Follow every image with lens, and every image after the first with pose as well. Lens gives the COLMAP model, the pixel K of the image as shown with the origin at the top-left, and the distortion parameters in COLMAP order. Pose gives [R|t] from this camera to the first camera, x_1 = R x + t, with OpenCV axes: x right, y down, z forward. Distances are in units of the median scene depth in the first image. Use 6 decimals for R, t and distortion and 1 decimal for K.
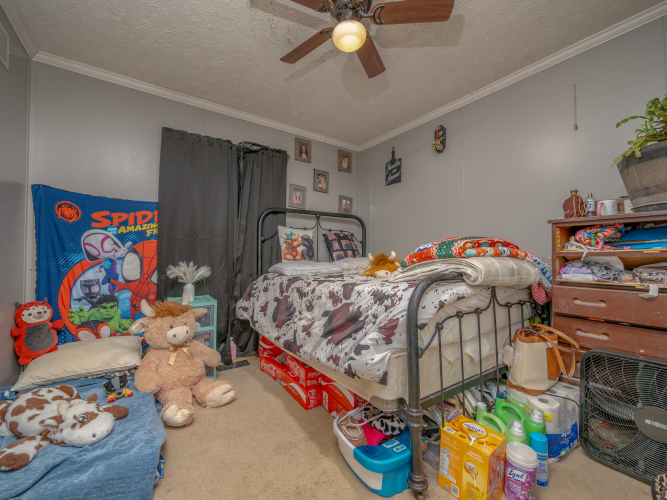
lens RADIAL K [[283.2, 0, 334.5], [0, 283.2, 248.0], [0, 0, 1]] dist [-0.009673, 0.000895]
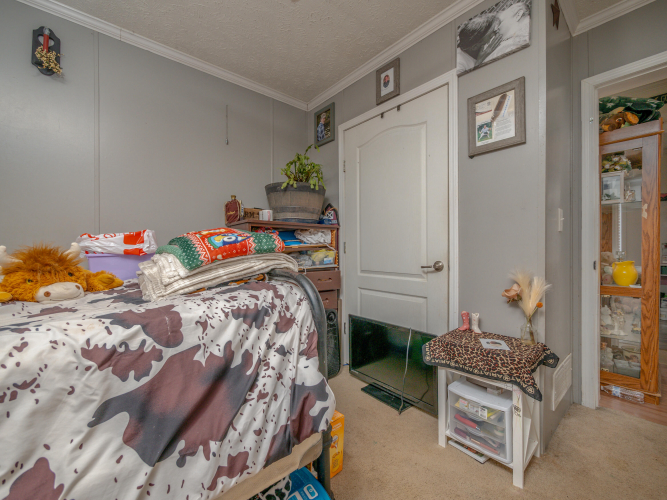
lens RADIAL K [[283.2, 0, 334.2], [0, 283.2, 251.2], [0, 0, 1]] dist [-0.009673, 0.000895]
pose [[-0.100040, -0.002822, 0.994979, -0.460808], [-0.018285, 0.999832, 0.000997, 0.023881], [-0.994815, -0.018094, -0.100075, 0.831939]]
